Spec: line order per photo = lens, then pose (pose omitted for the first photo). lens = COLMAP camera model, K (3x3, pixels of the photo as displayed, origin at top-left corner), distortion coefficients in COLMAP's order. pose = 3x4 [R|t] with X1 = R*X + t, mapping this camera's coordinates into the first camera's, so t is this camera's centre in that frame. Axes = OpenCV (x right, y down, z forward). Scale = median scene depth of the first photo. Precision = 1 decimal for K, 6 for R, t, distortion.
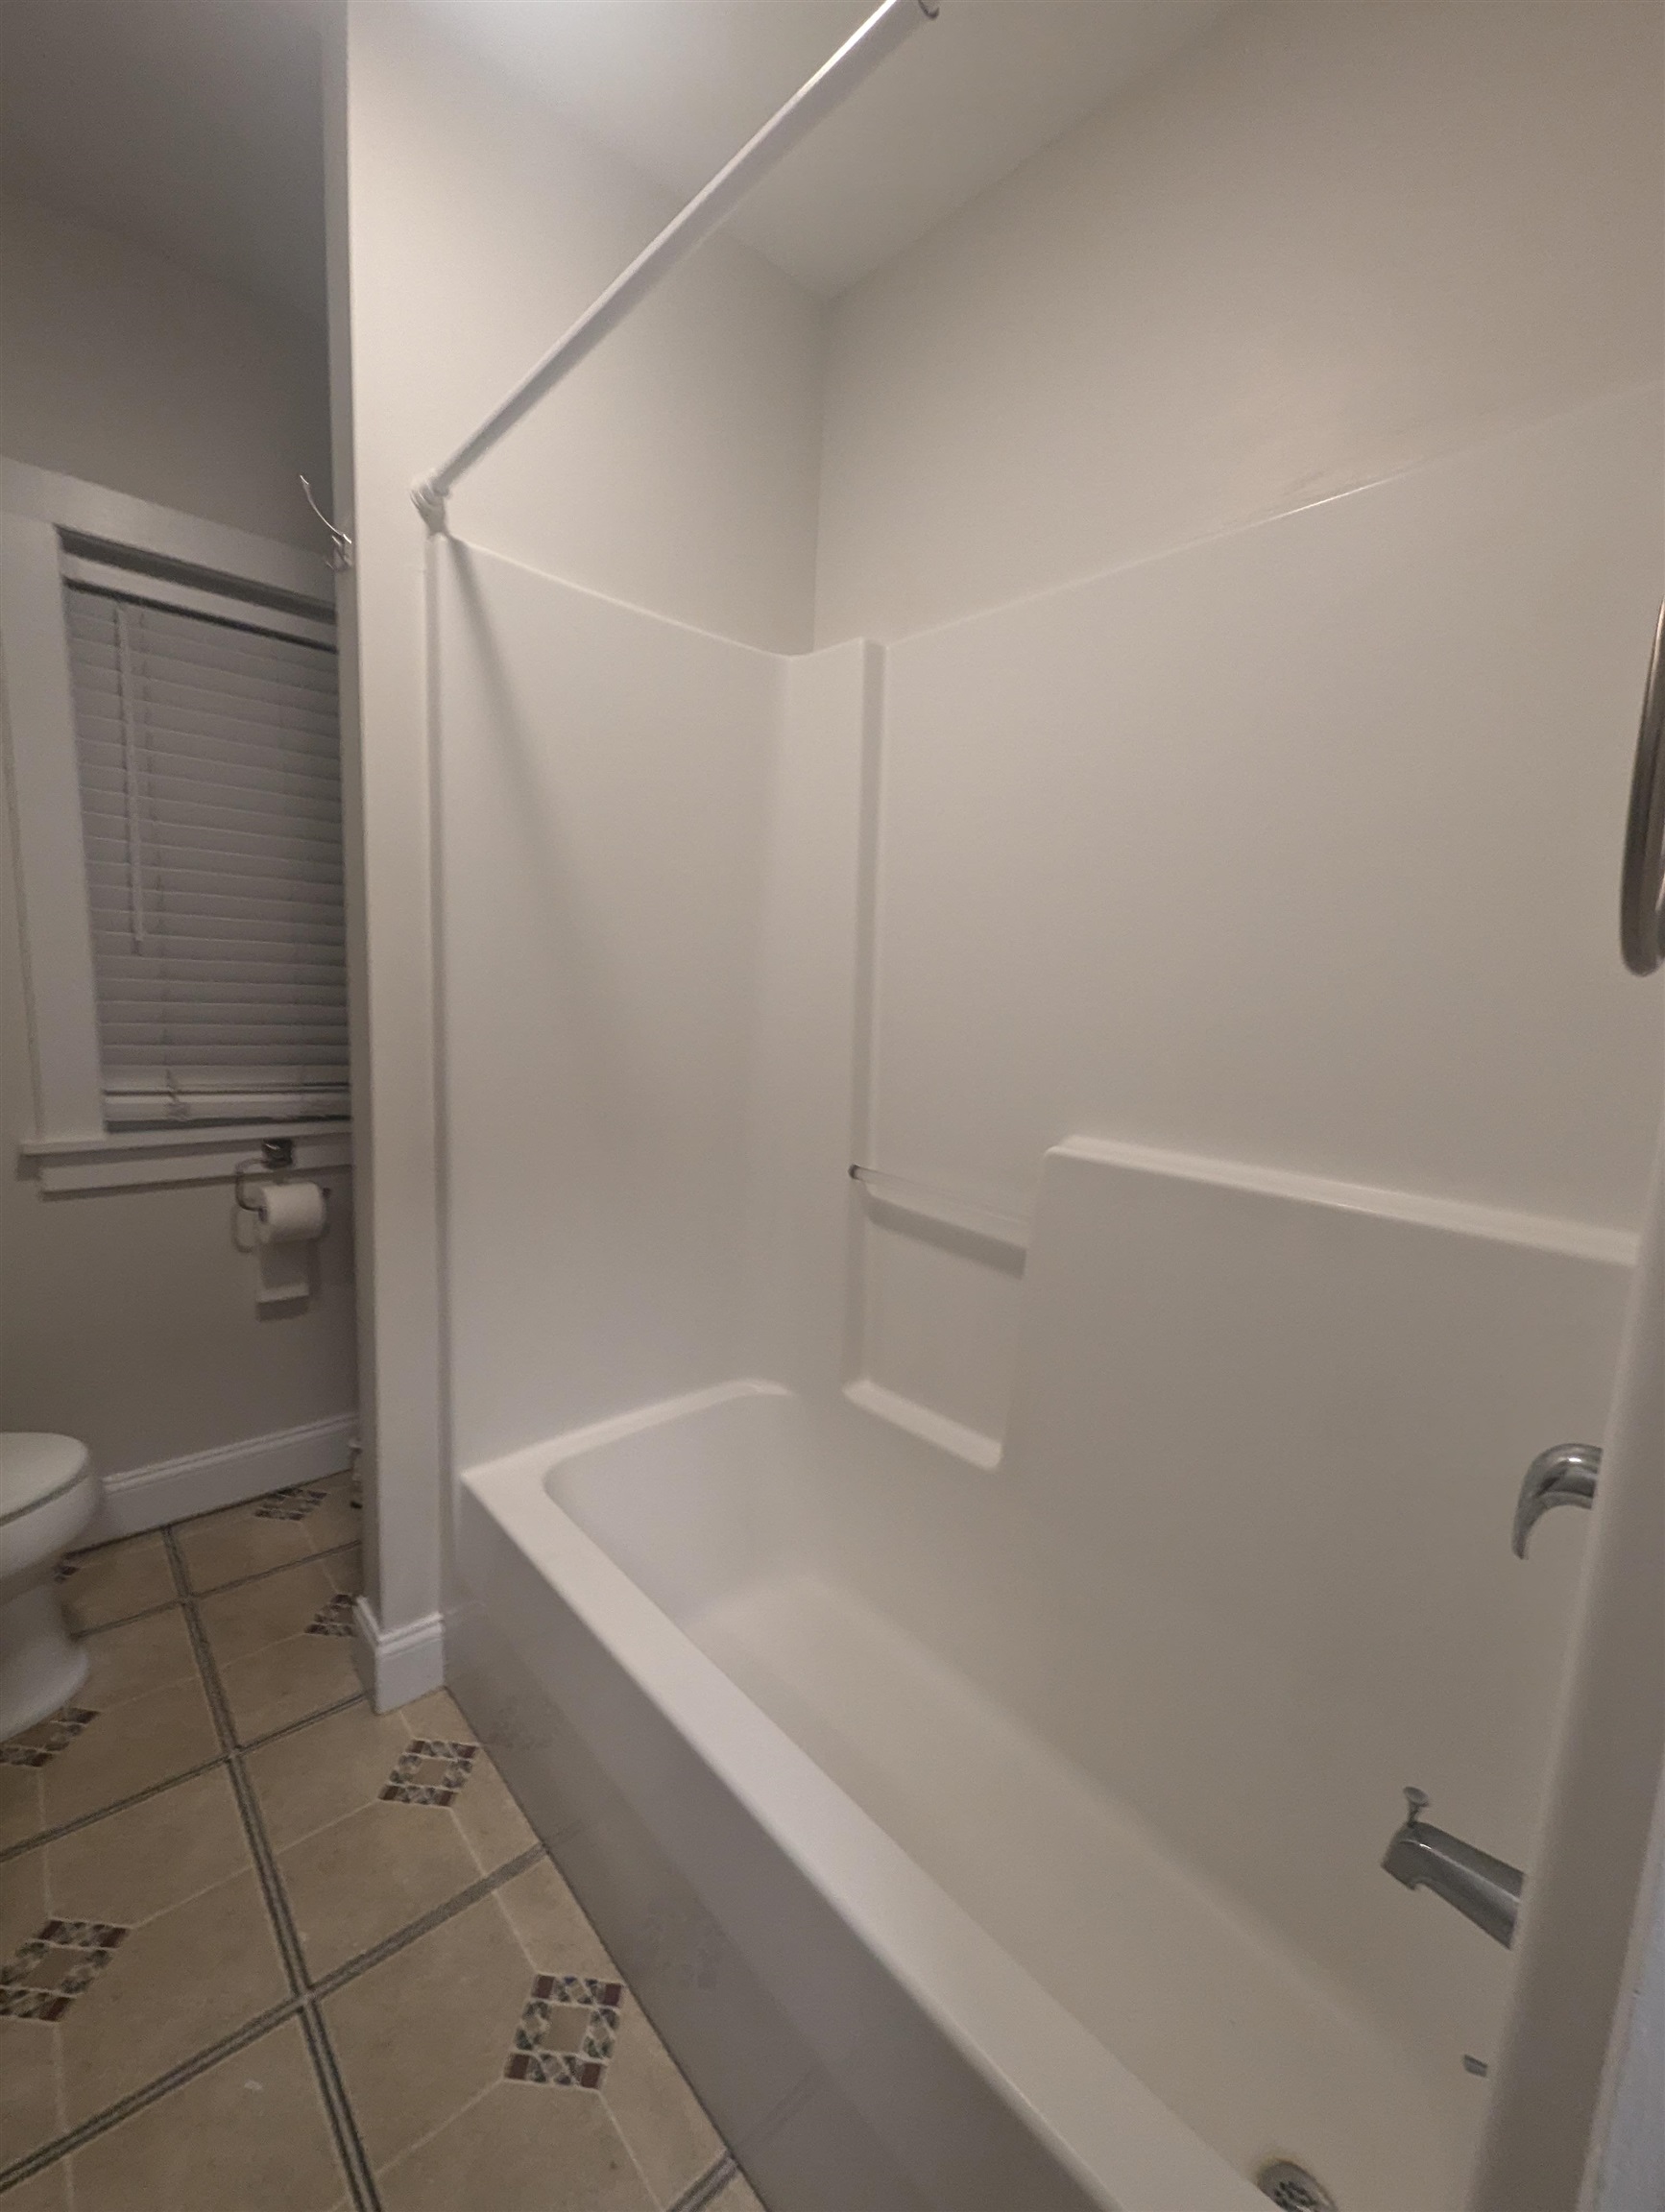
lens RADIAL K [[927.7, 0, 820.6], [0, 927.7, 1113.0], [0, 0, 1]] dist [0.000693, -0.000258]
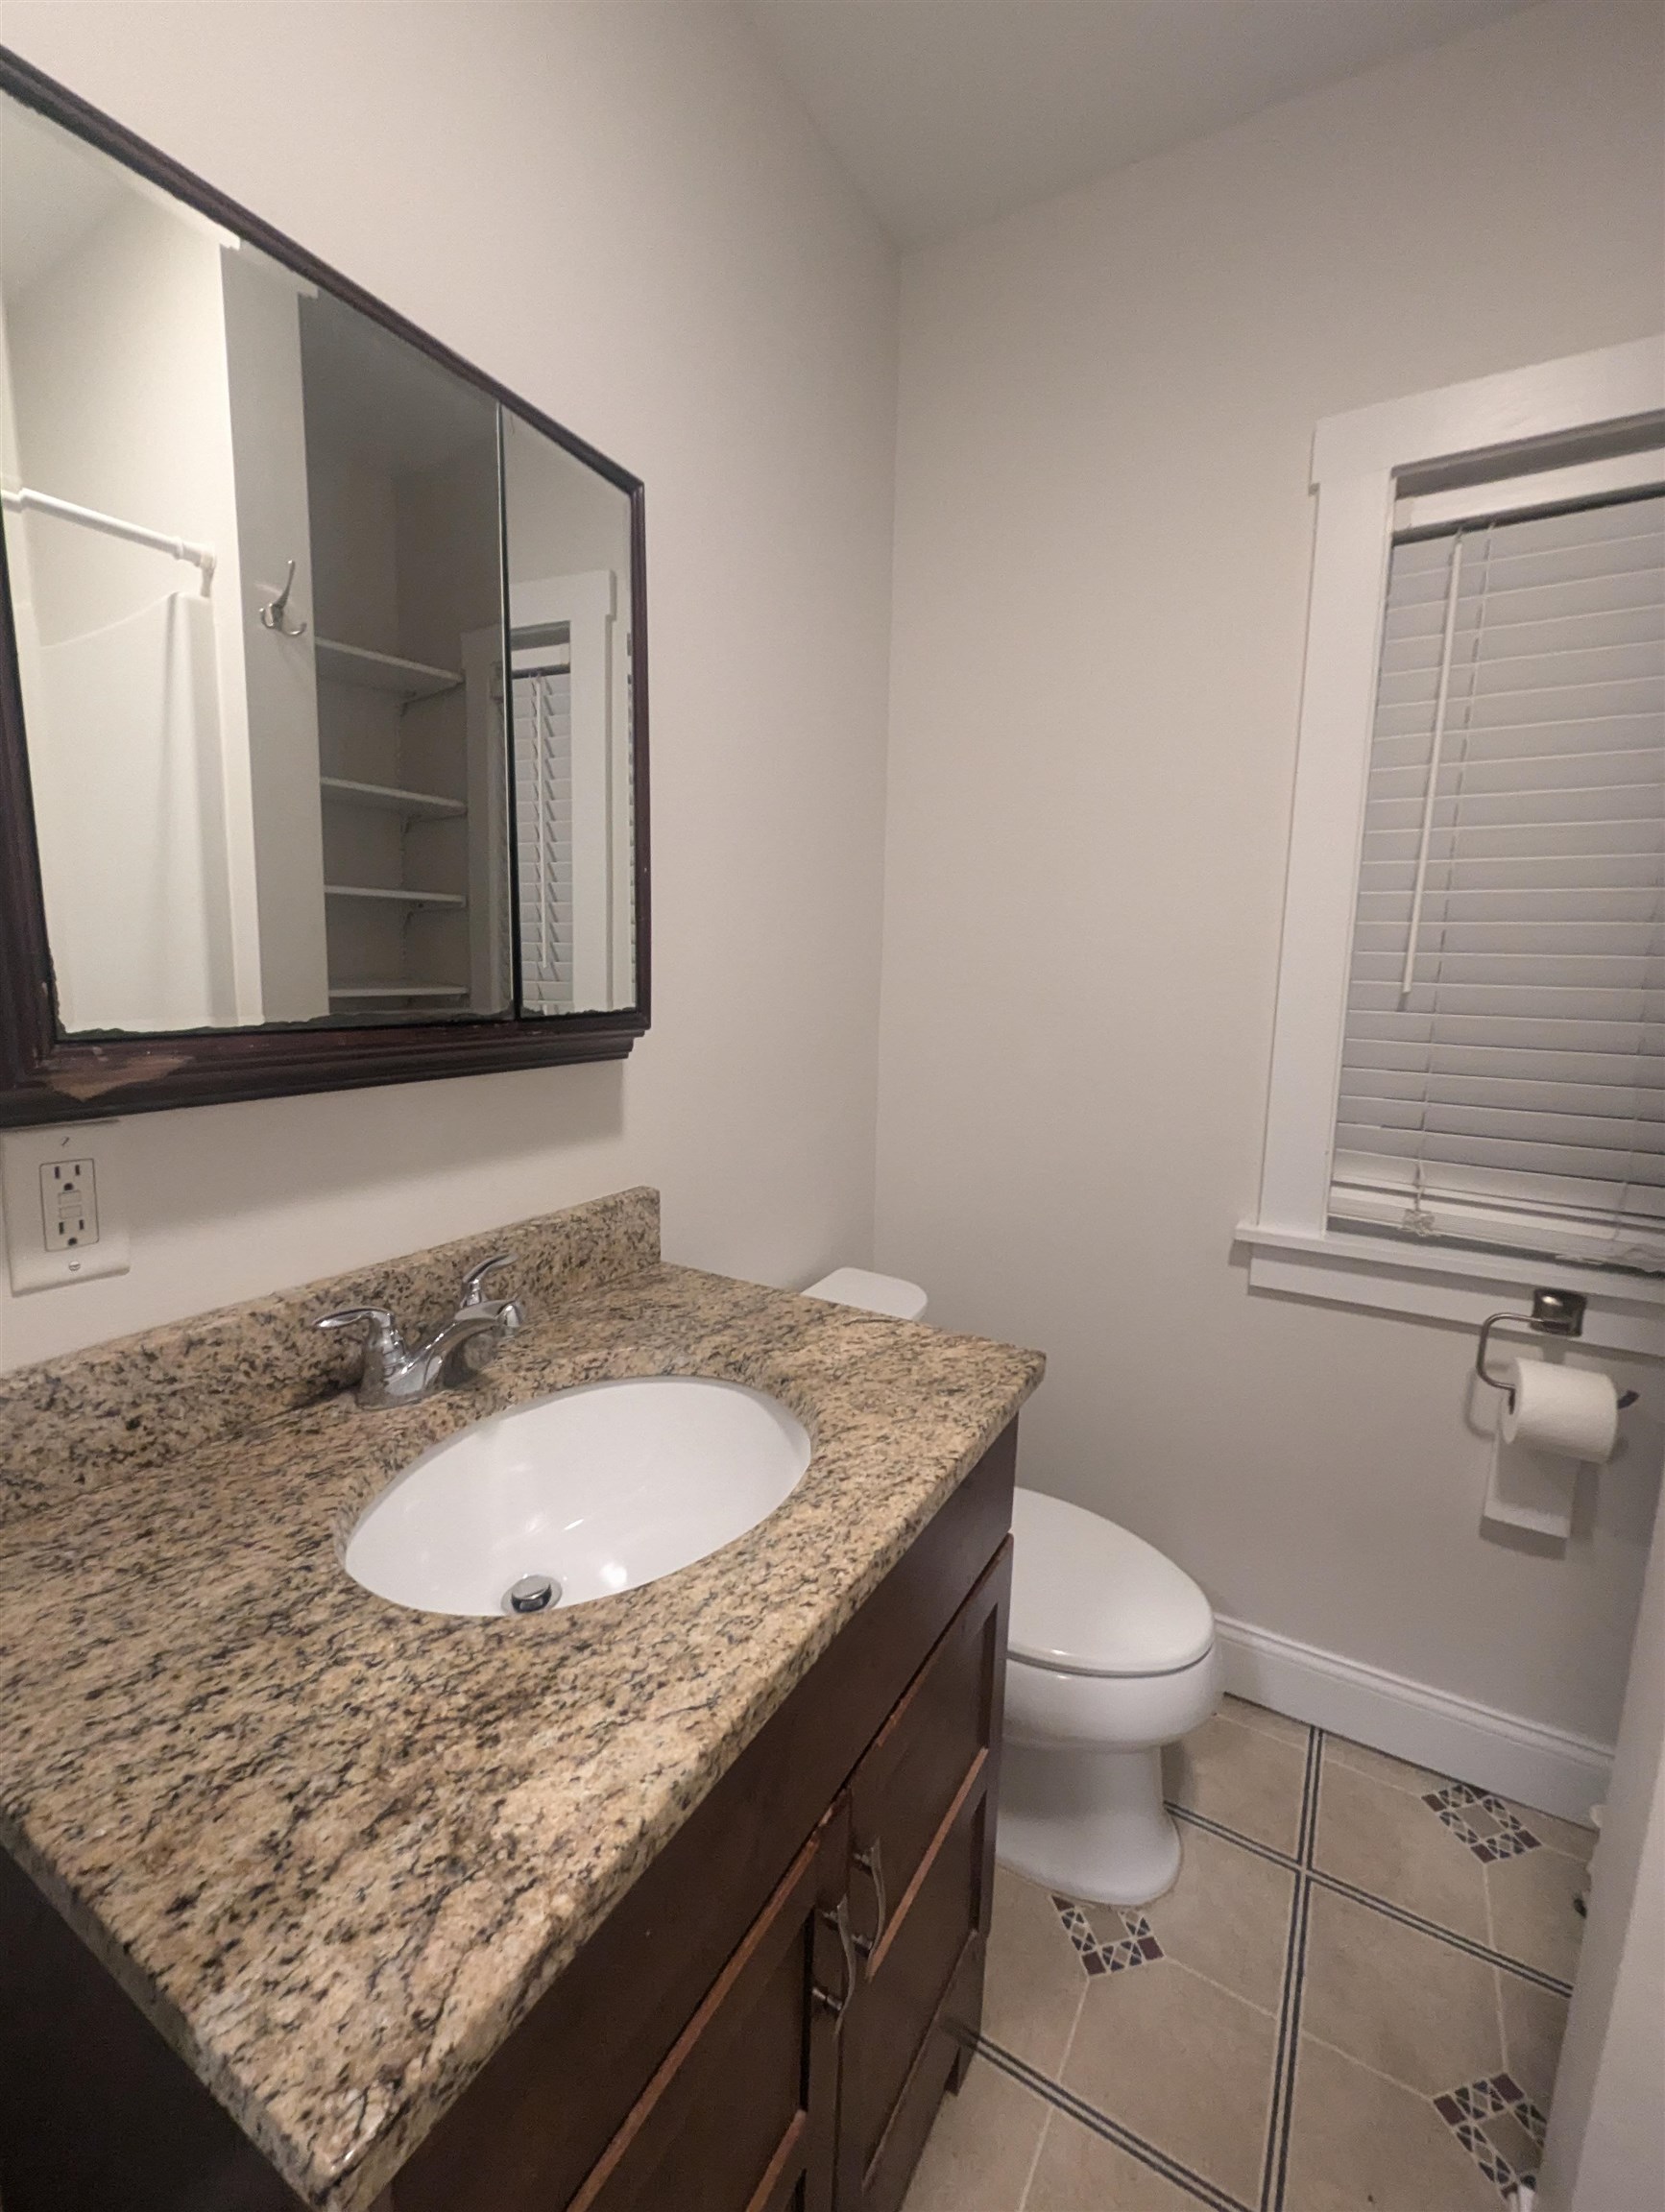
lens RADIAL K [[927.7, 0, 820.6], [0, 927.7, 1113.0], [0, 0, 1]] dist [0.000693, -0.000258]
pose [[0.303600, 0.100179, -0.947519, -0.146751], [-0.151048, 0.986942, 0.055949, -0.055254], [0.940751, 0.126135, 0.314767, 0.309795]]
